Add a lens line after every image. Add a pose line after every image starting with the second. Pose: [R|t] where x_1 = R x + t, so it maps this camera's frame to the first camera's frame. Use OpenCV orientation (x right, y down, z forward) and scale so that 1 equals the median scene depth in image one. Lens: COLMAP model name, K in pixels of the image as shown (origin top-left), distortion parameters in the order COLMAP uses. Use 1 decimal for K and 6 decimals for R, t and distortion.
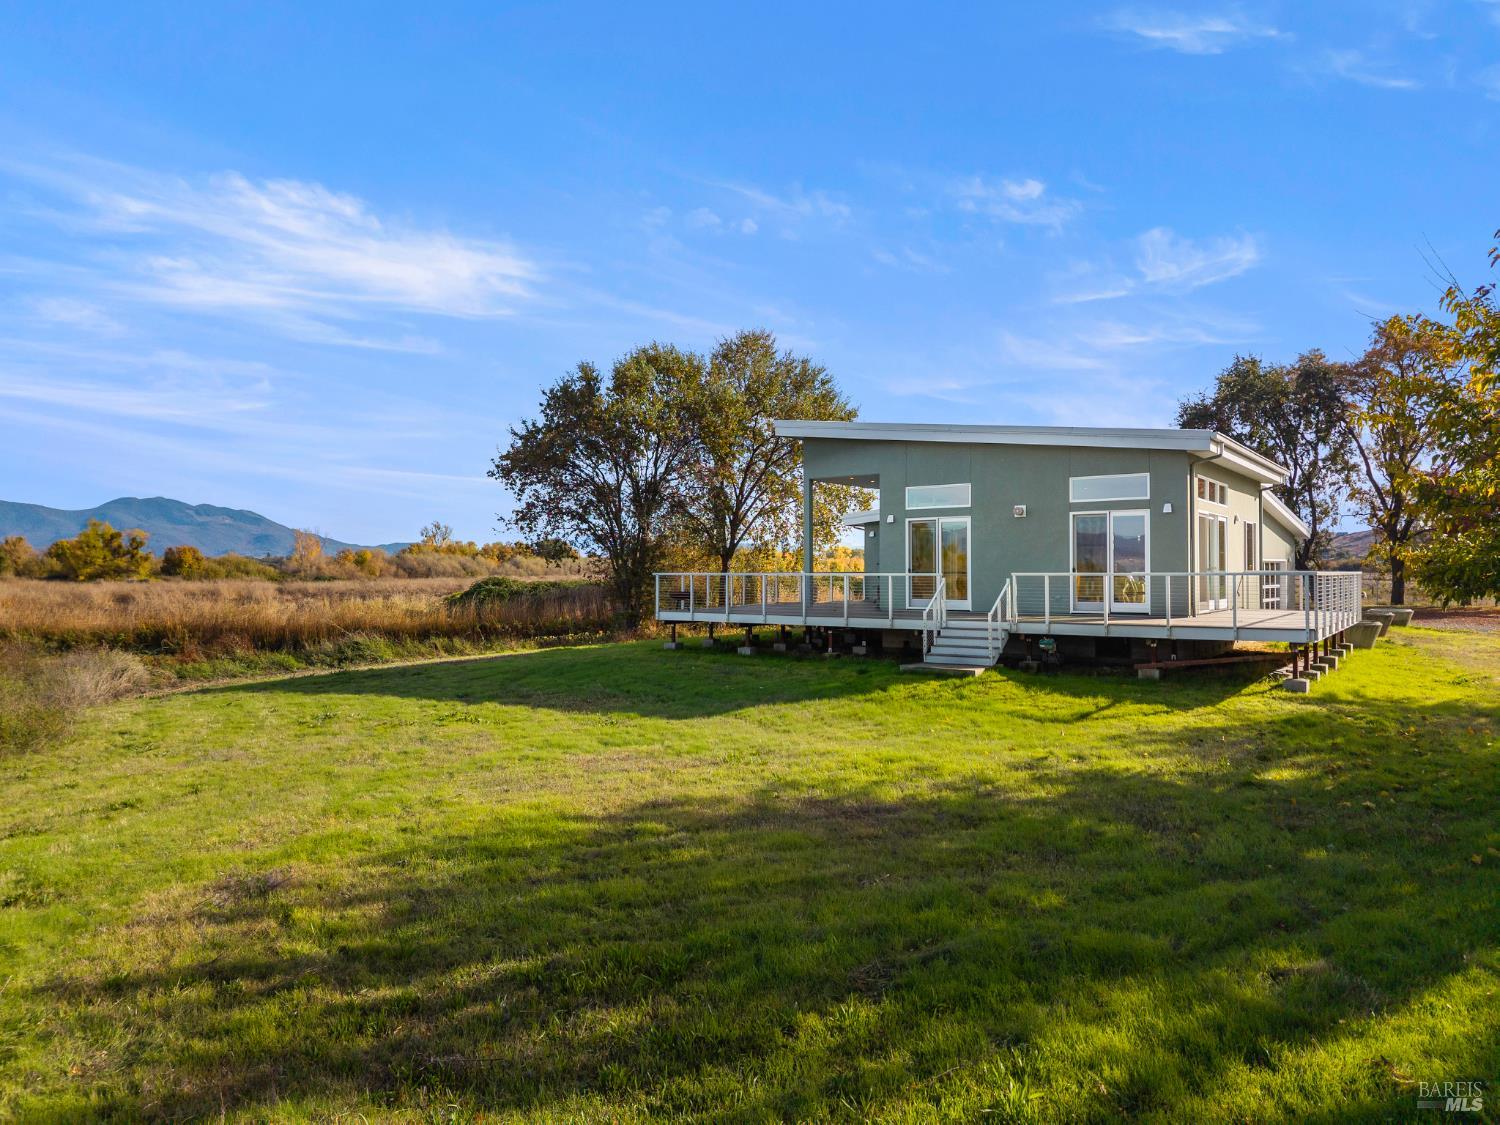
lens RADIAL K [[998.1, 0, 749.1], [0, 998.1, 555.4], [0, 0, 1]] dist [0.101819, -0.161303]
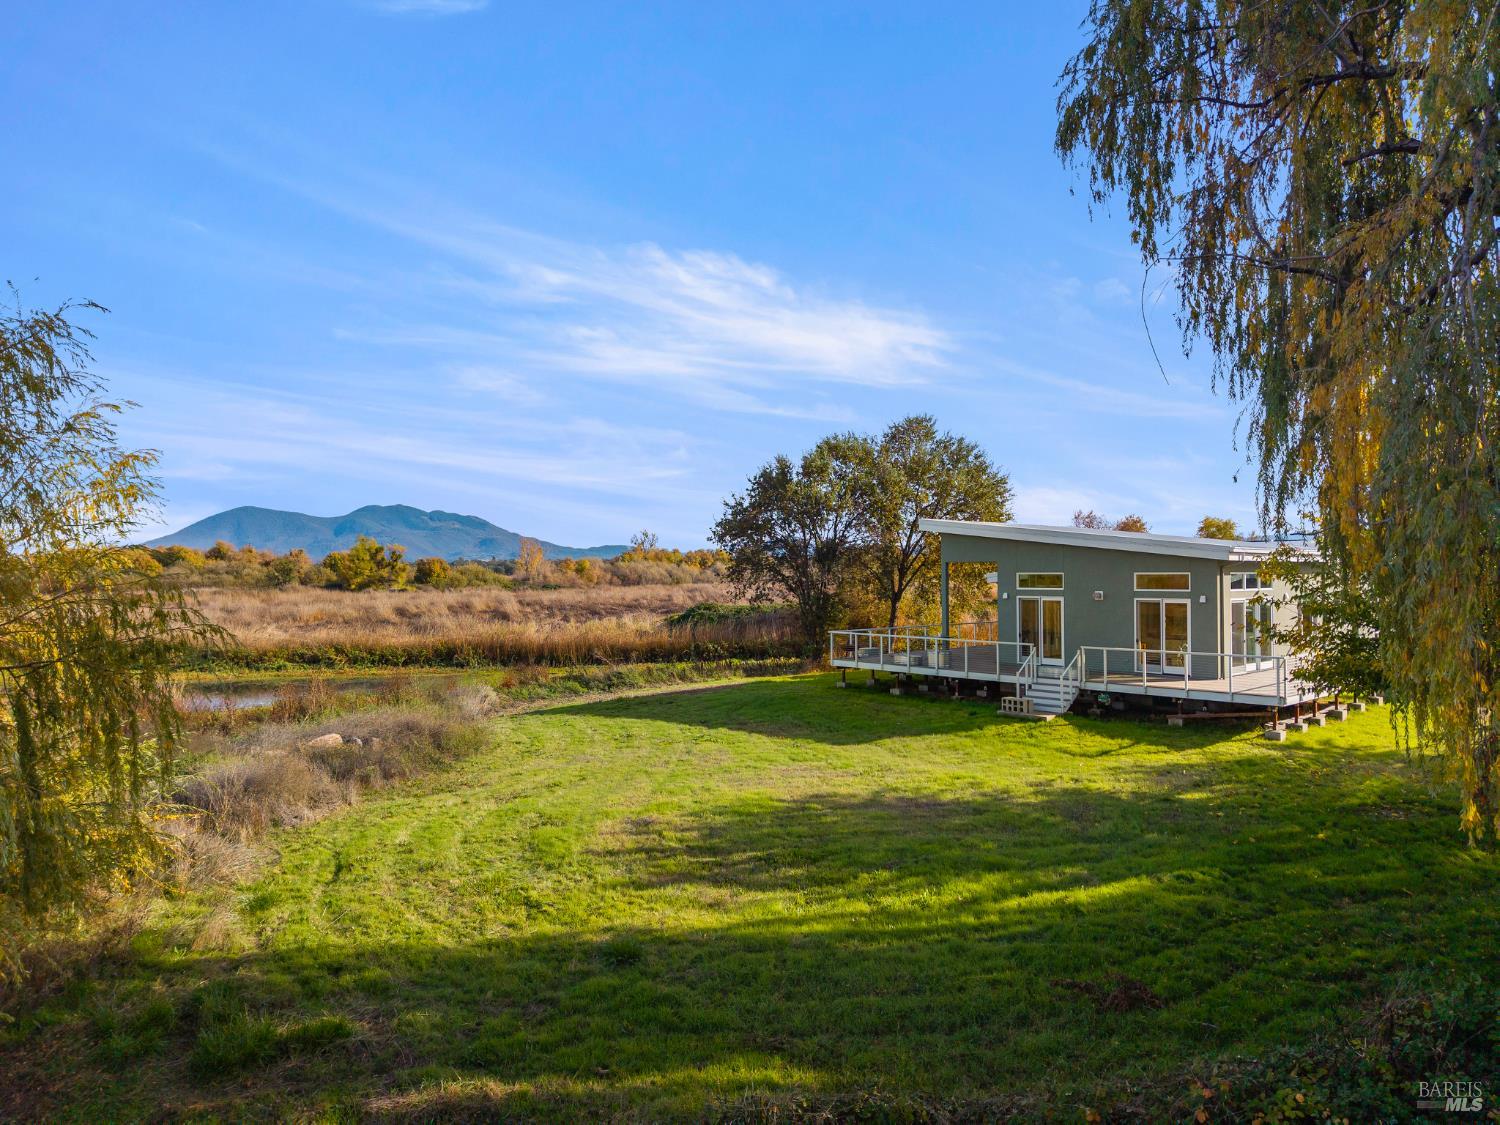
lens RADIAL K [[998.1, 0, 749.1], [0, 998.1, 555.4], [0, 0, 1]] dist [0.101819, -0.161303]
pose [[0.981211, -0.004257, -0.192892, 0.087233], [0.004074, 0.999991, -0.001347, -0.122323], [0.192896, 0.000535, 0.981219, -0.529072]]
